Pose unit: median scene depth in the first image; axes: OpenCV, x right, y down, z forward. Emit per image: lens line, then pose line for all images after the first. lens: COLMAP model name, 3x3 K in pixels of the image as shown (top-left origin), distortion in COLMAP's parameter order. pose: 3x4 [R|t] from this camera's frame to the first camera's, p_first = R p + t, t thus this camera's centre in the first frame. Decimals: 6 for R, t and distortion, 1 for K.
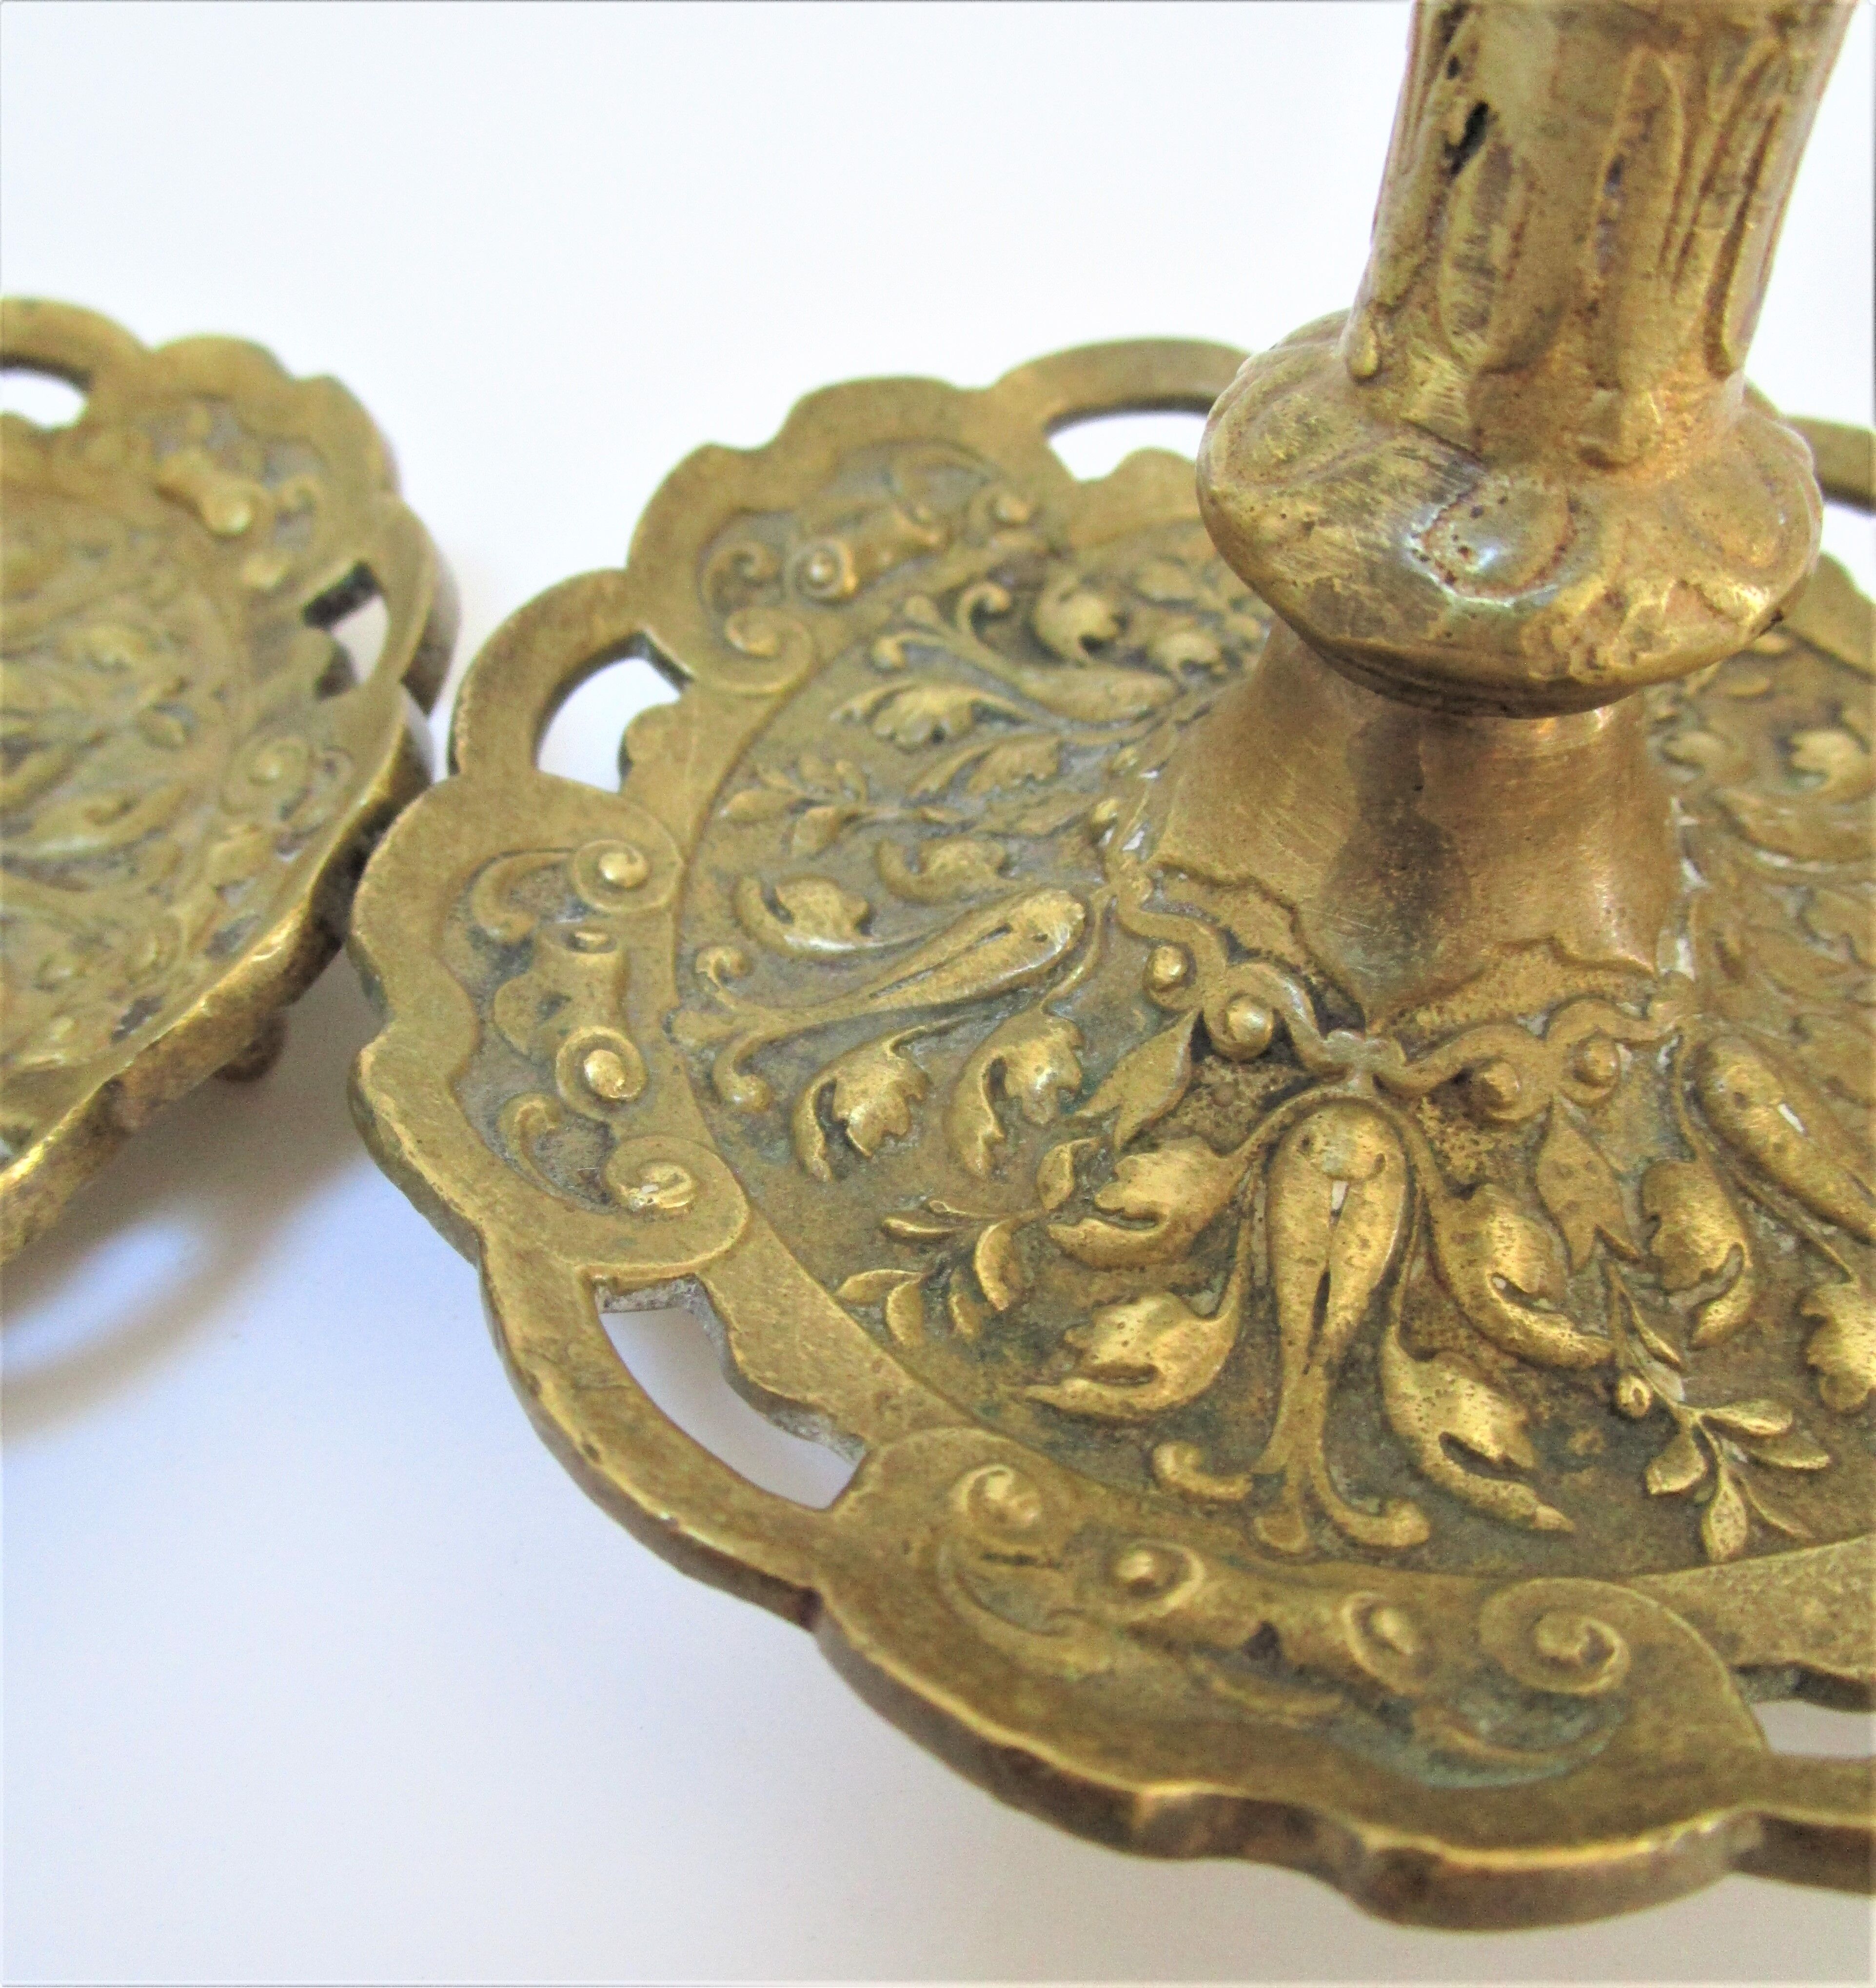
lens RADIAL K [[1759.2, 0, 934.8], [0, 1759.2, 1014.7], [0, 0, 1]] dist [-0.026808, -0.005503]
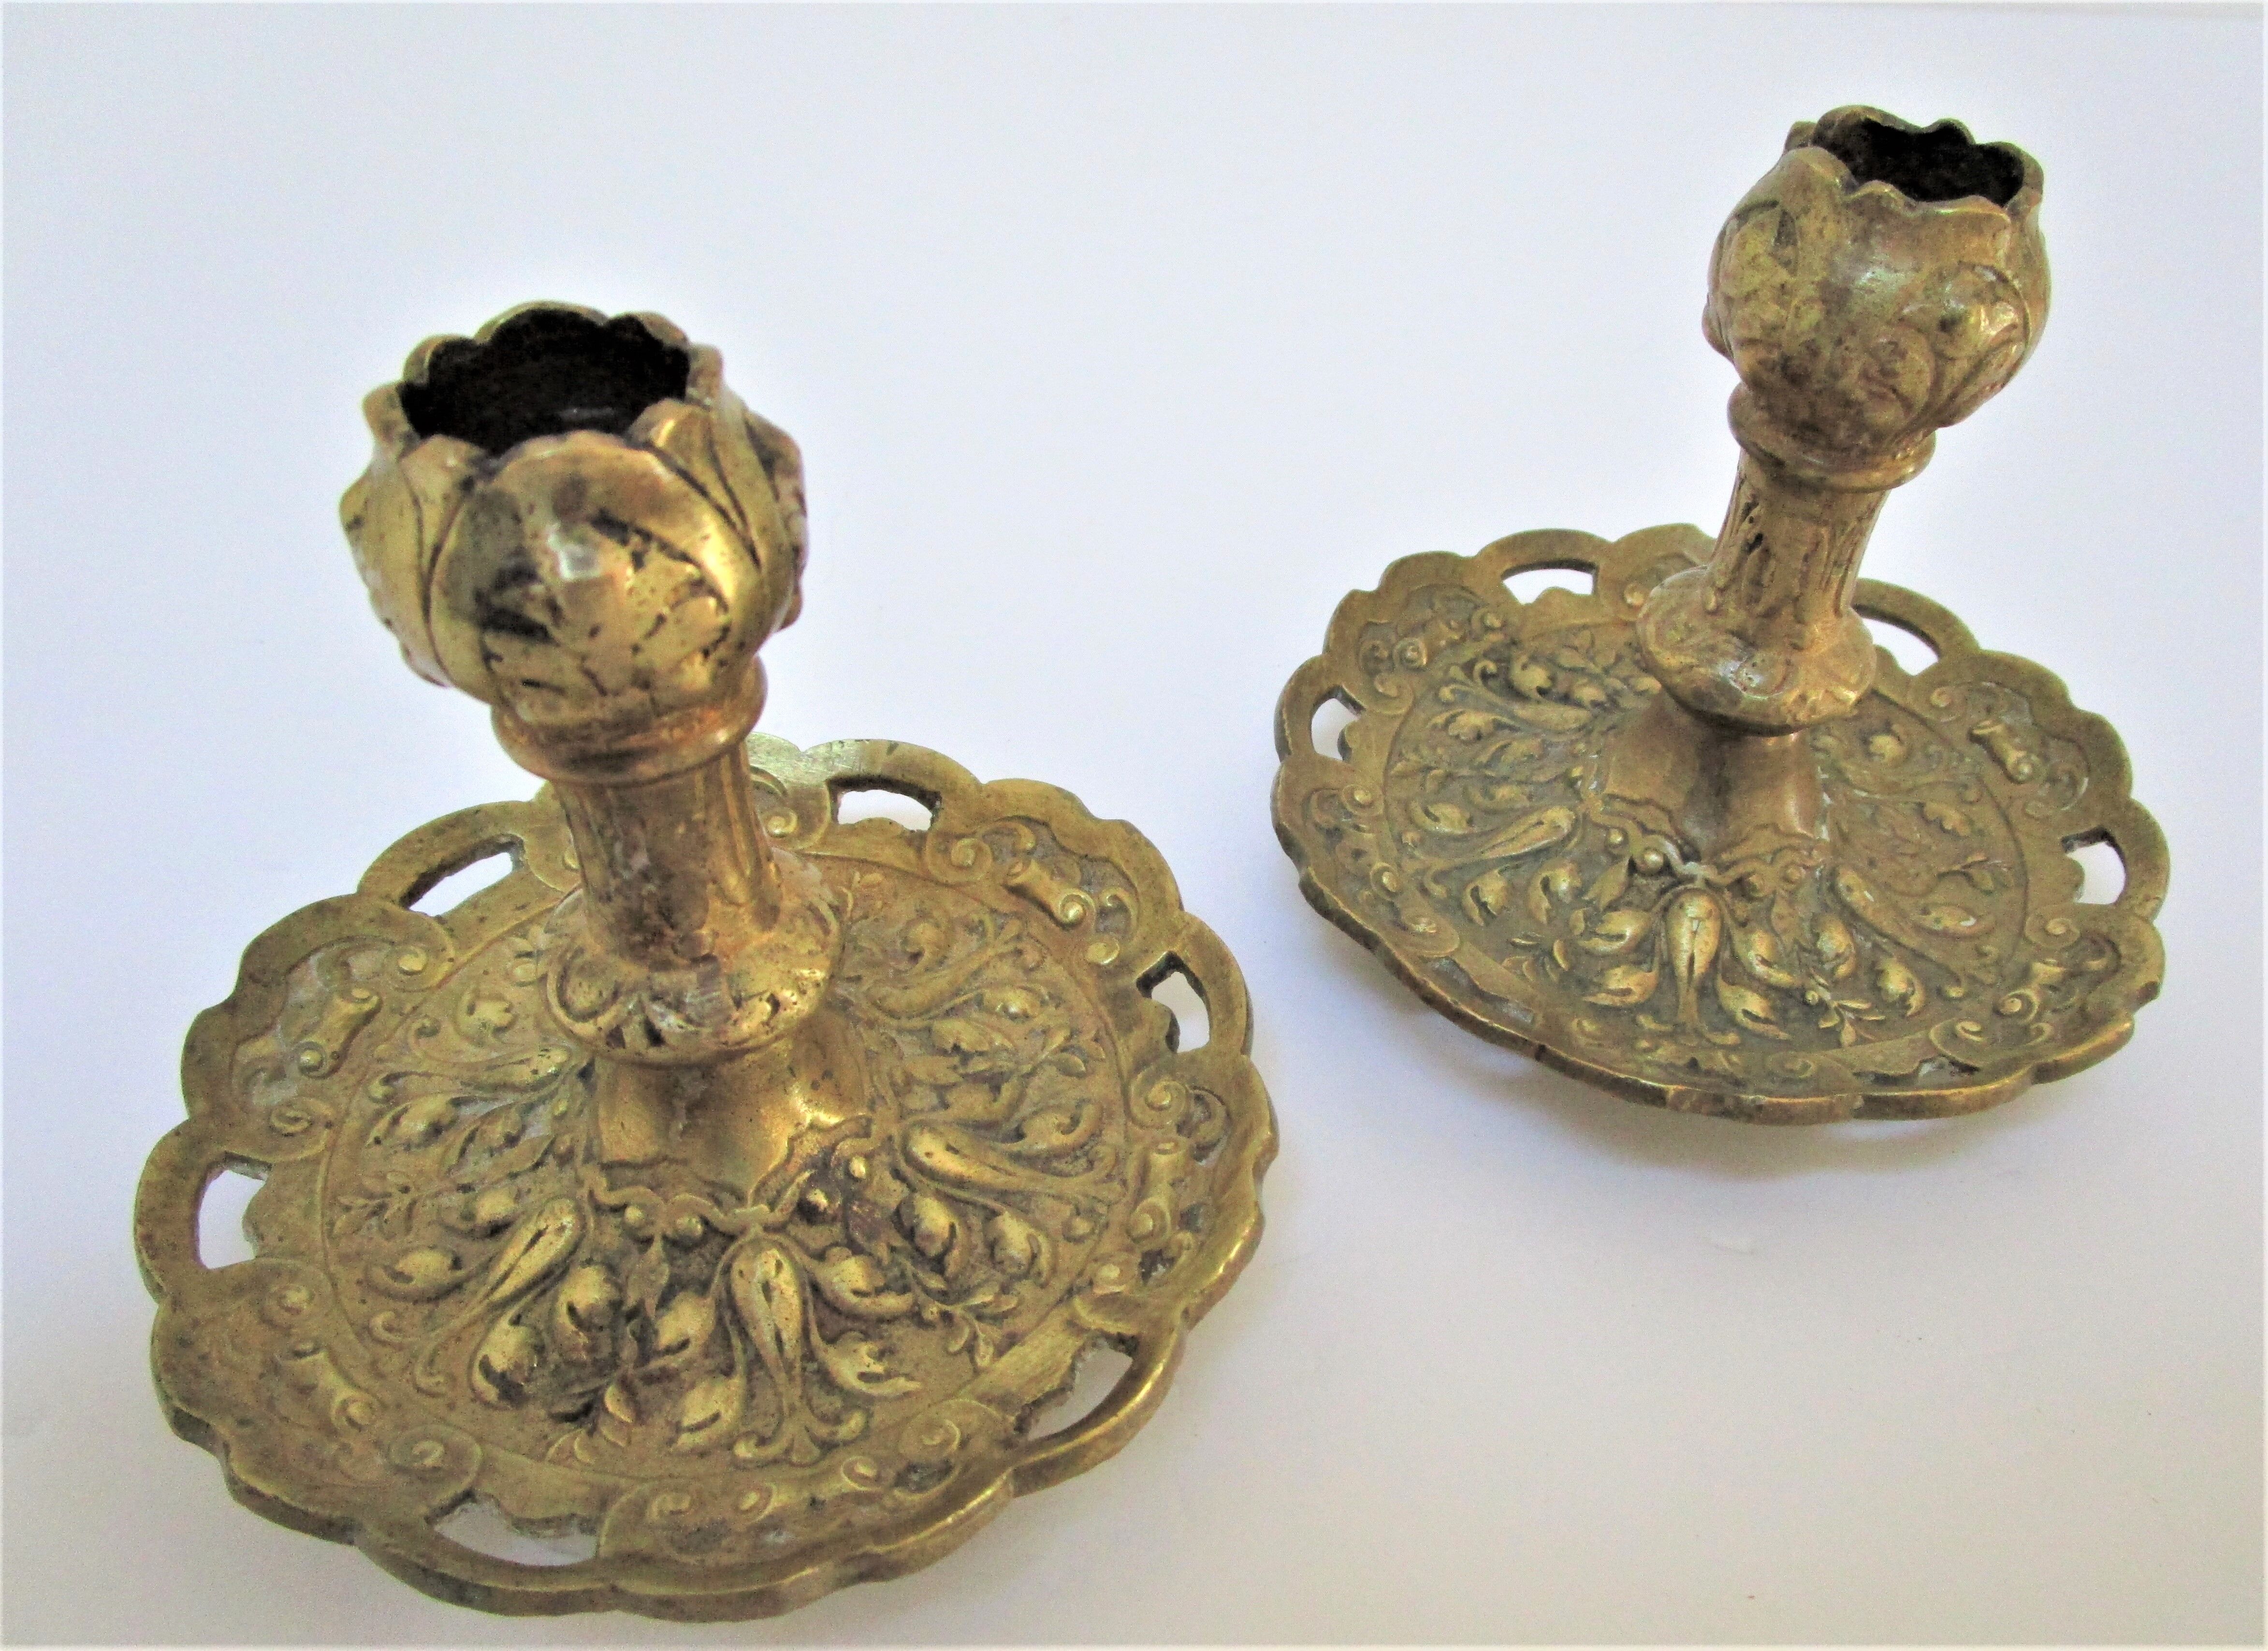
lens RADIAL K [[1715.6, 0, 1244.4], [0, 1715.6, 922.4], [0, 0, 1]] dist [-0.014558, -0.014117]
pose [[0.995303, -0.006207, 0.096607, -0.625434], [0.008613, 0.999663, -0.024506, 0.148215], [-0.096422, 0.025223, 0.995021, -1.327416]]
